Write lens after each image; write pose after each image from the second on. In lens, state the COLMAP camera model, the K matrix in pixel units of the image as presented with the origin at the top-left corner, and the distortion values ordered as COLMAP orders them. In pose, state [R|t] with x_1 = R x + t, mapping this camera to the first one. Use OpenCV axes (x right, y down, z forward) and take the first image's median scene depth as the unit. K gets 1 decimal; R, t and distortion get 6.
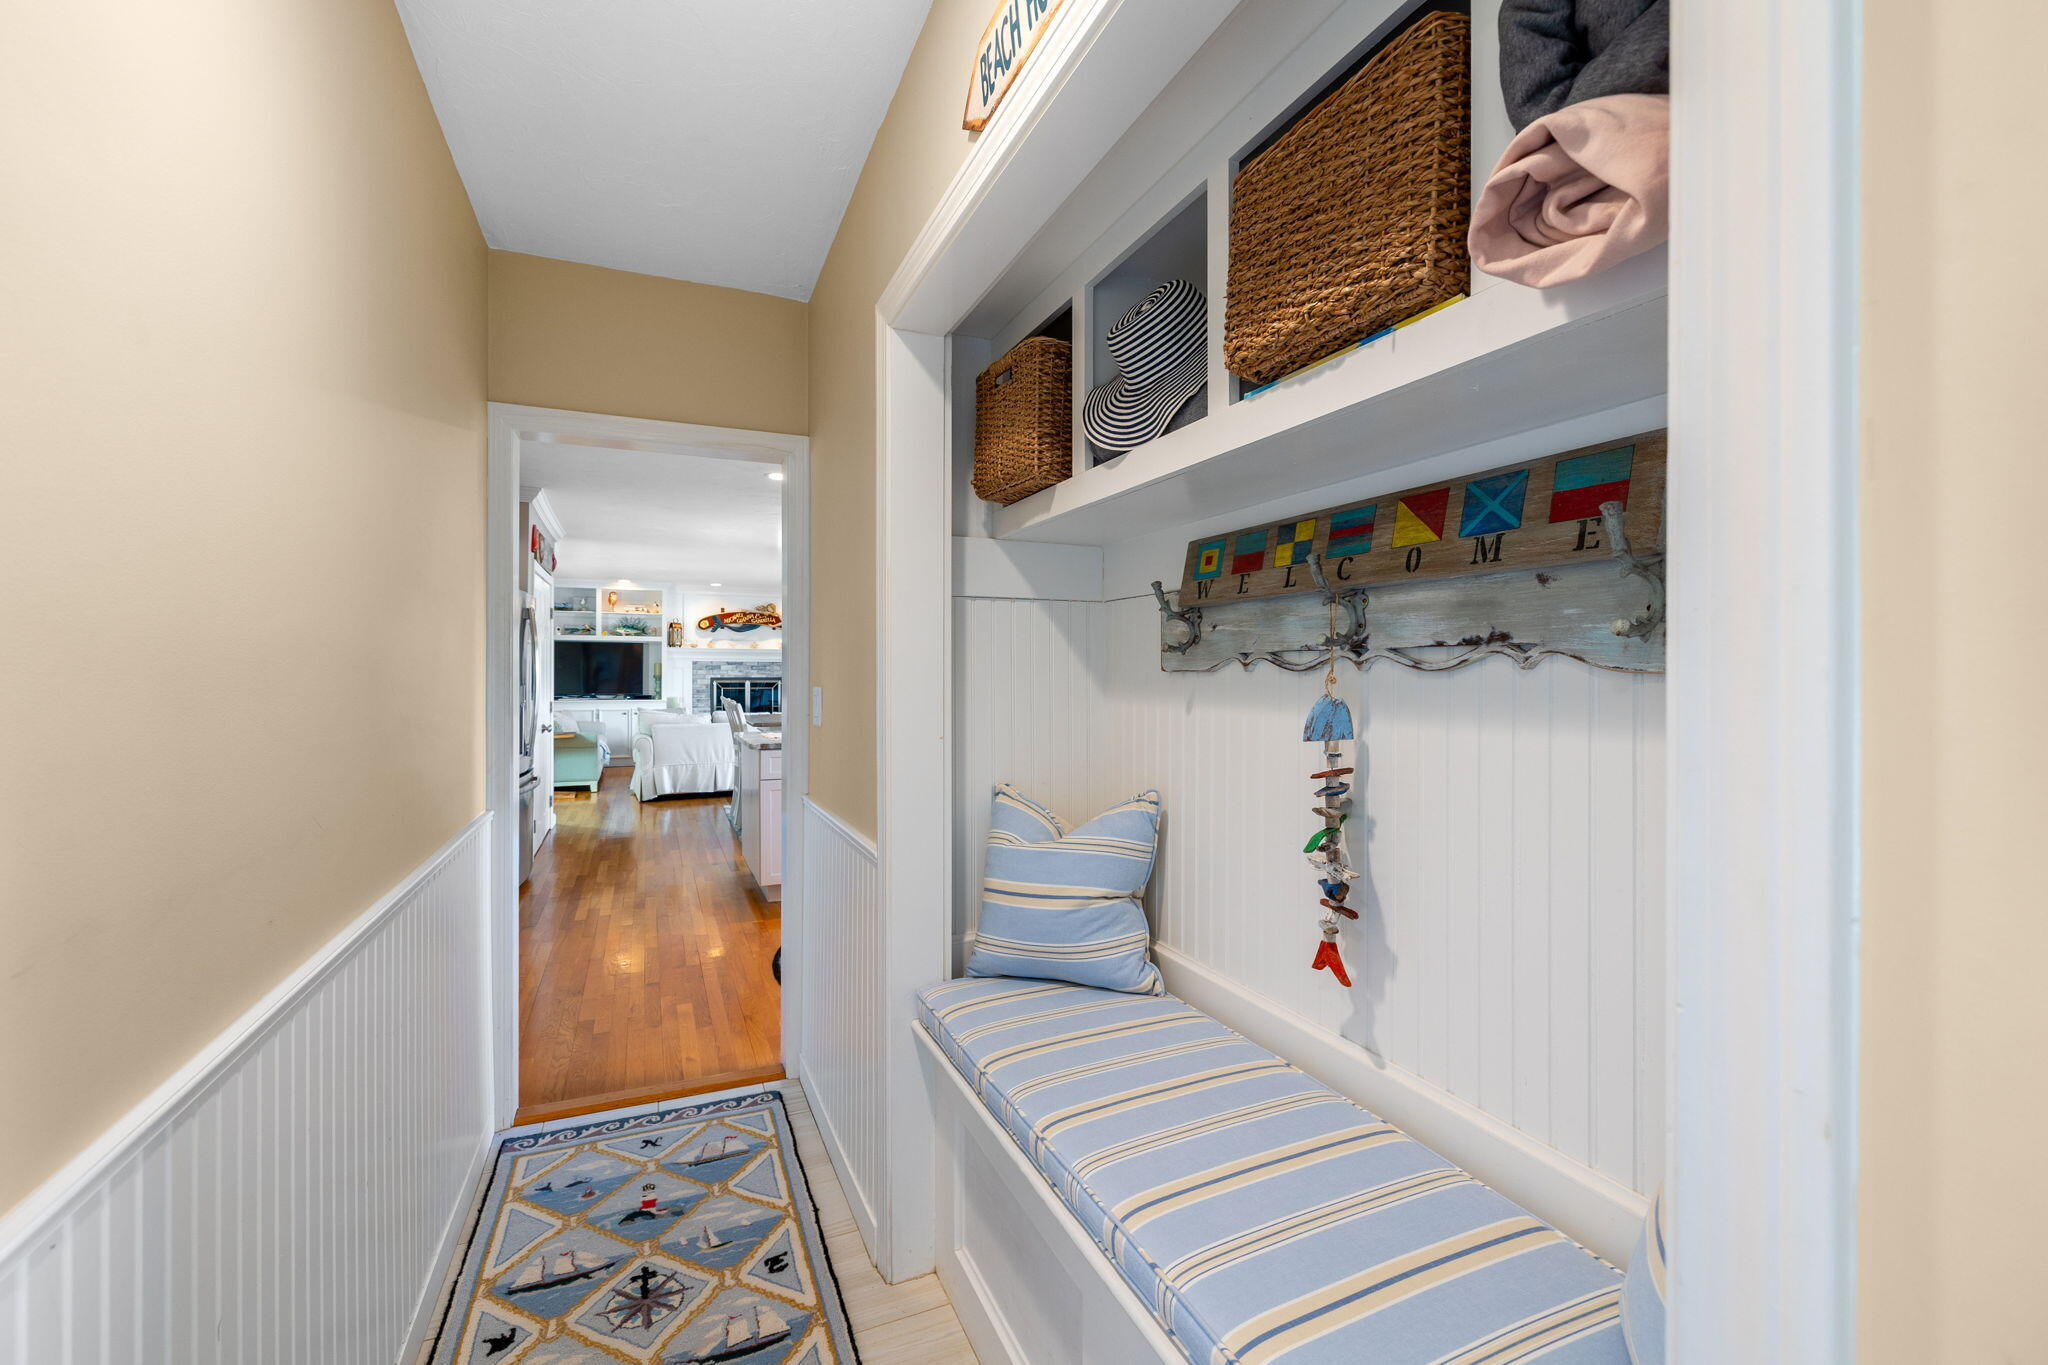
lens RADIAL K [[860.2, 0, 1020.8], [0, 860.2, 672.5], [0, 0, 1]] dist [-0.002285, -0.000016]
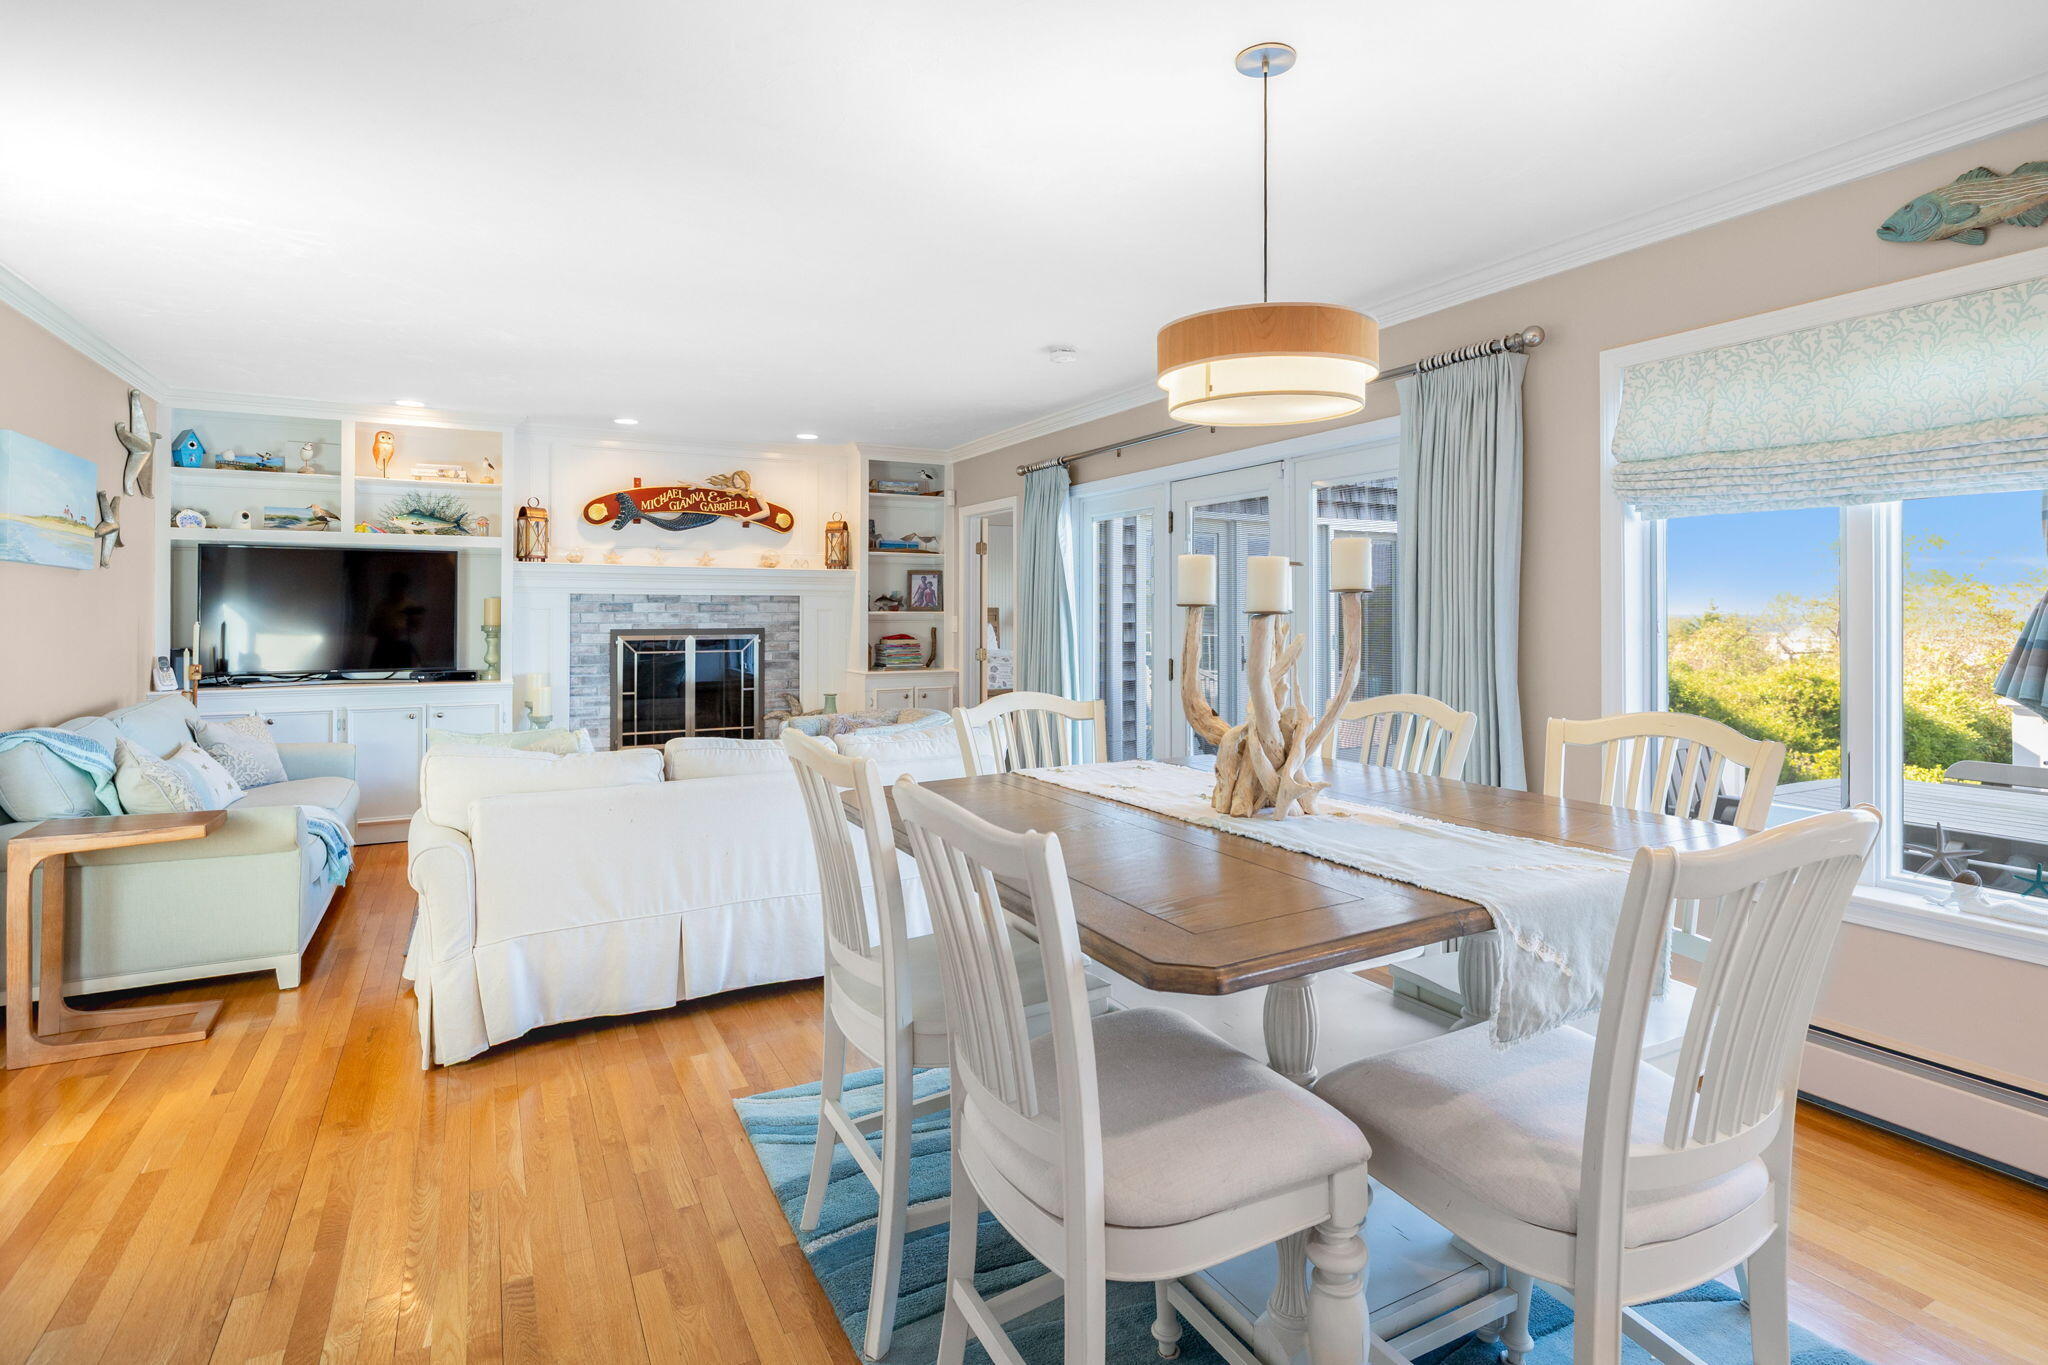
lens RADIAL K [[1044.4, 0, 1017.6], [0, 1044.4, 605.7], [0, 0, 1]] dist [-0.005281, 0.000398]
pose [[0.997831, -0.002183, 0.065792, -0.186664], [0.002576, 0.999979, -0.005902, -0.003082], [-0.065778, 0.006058, 0.997816, 0.445101]]
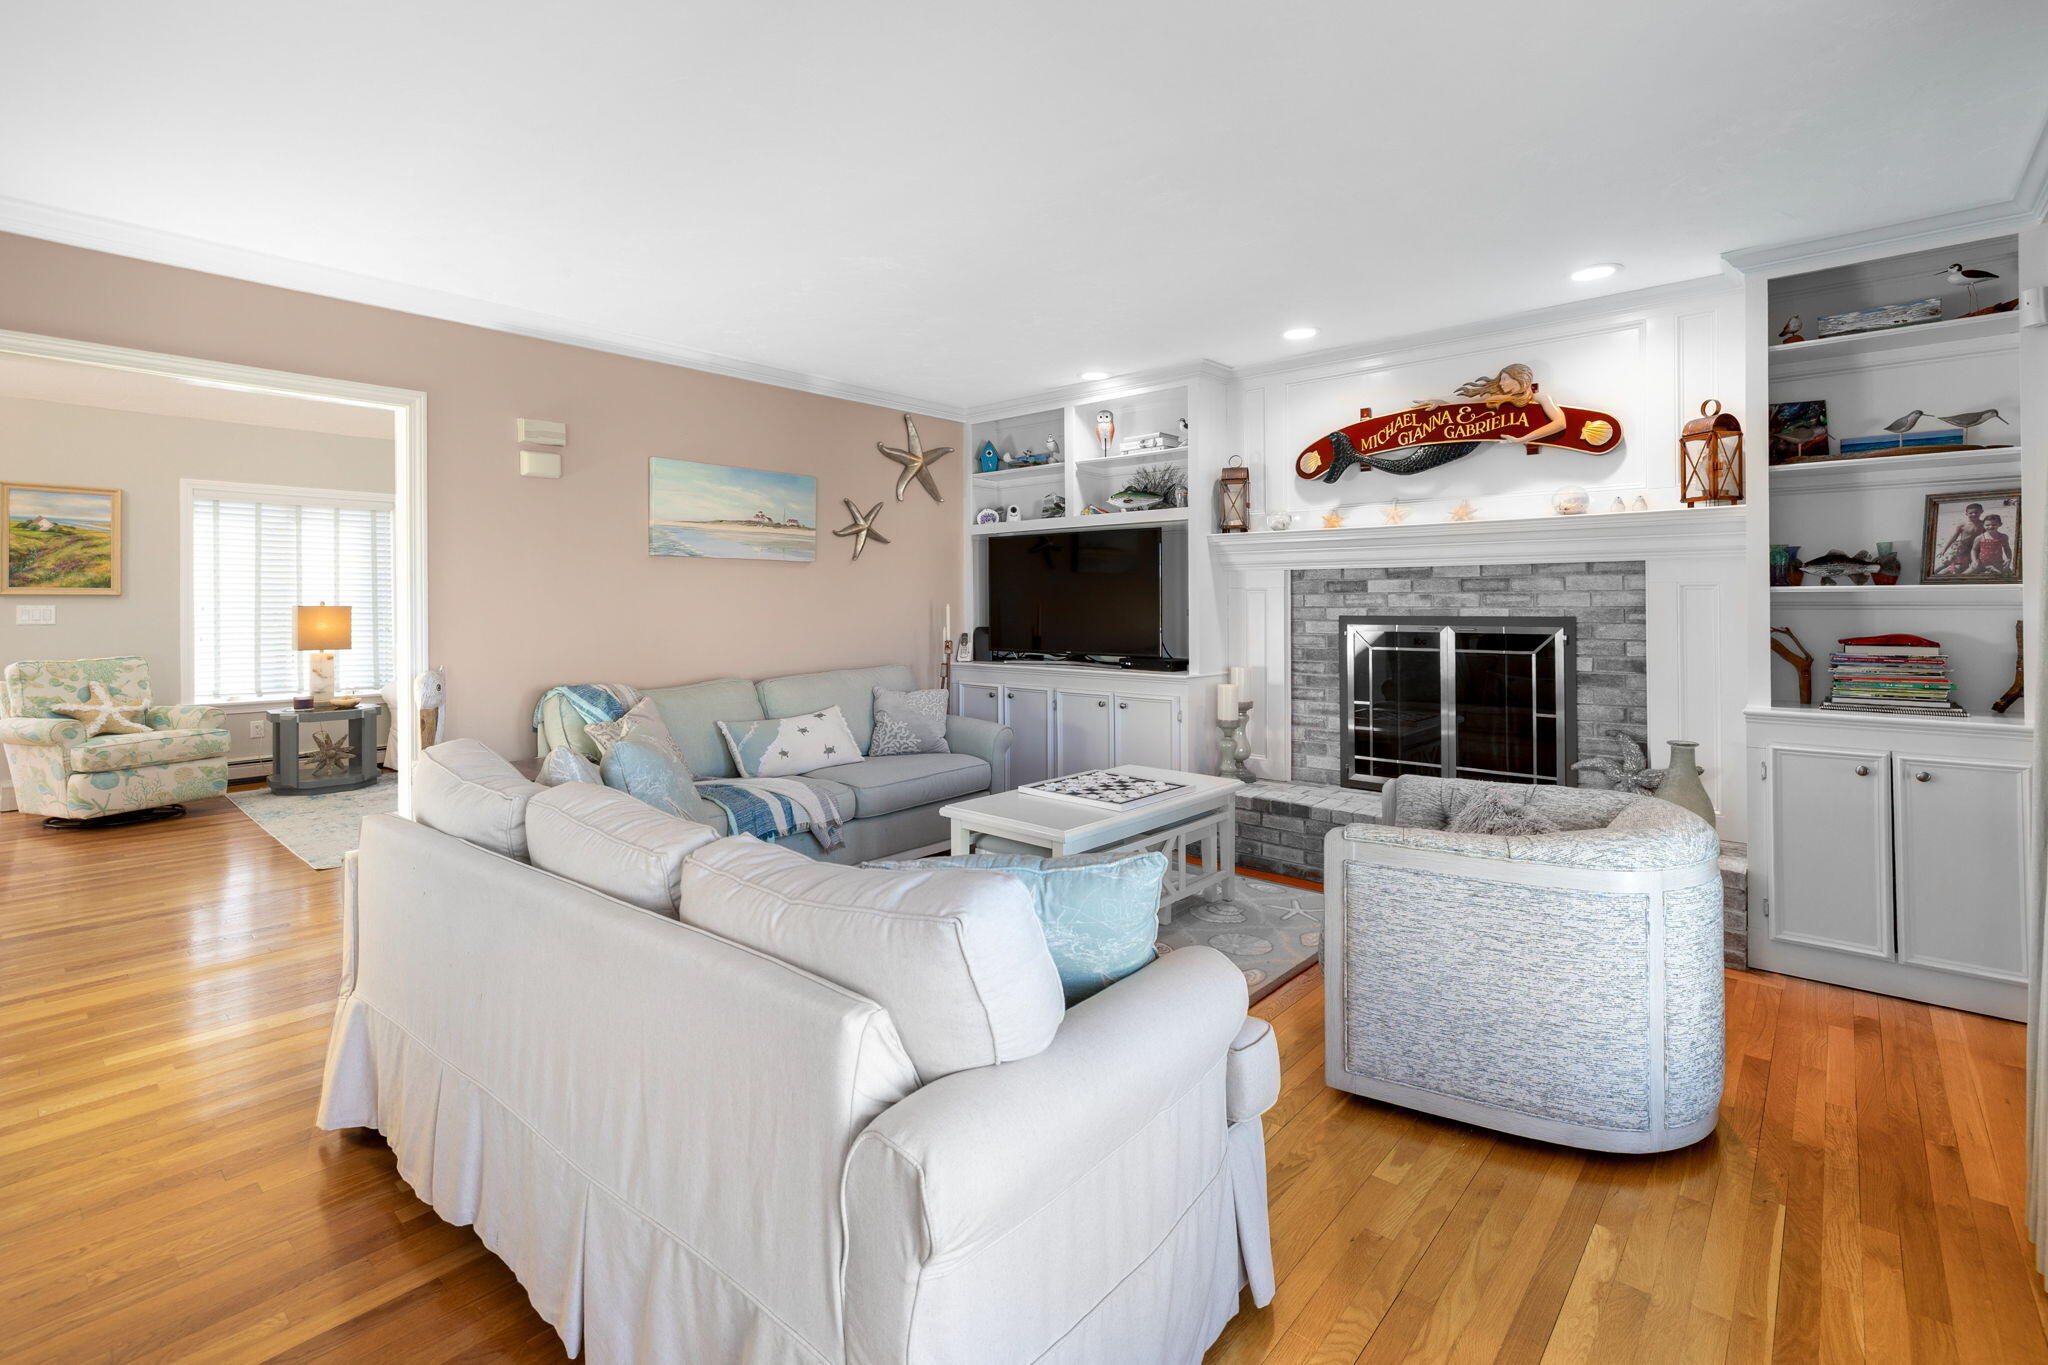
lens RADIAL K [[902.6, 0, 1040.1], [0, 902.6, 594.6], [0, 0, 1]] dist [0.002950, 0.000371]
pose [[0.415674, -0.013199, -0.909418, -0.082696], [0.003941, 0.999911, -0.012711, 0.001506], [0.909505, 0.001699, 0.415689, 0.762631]]
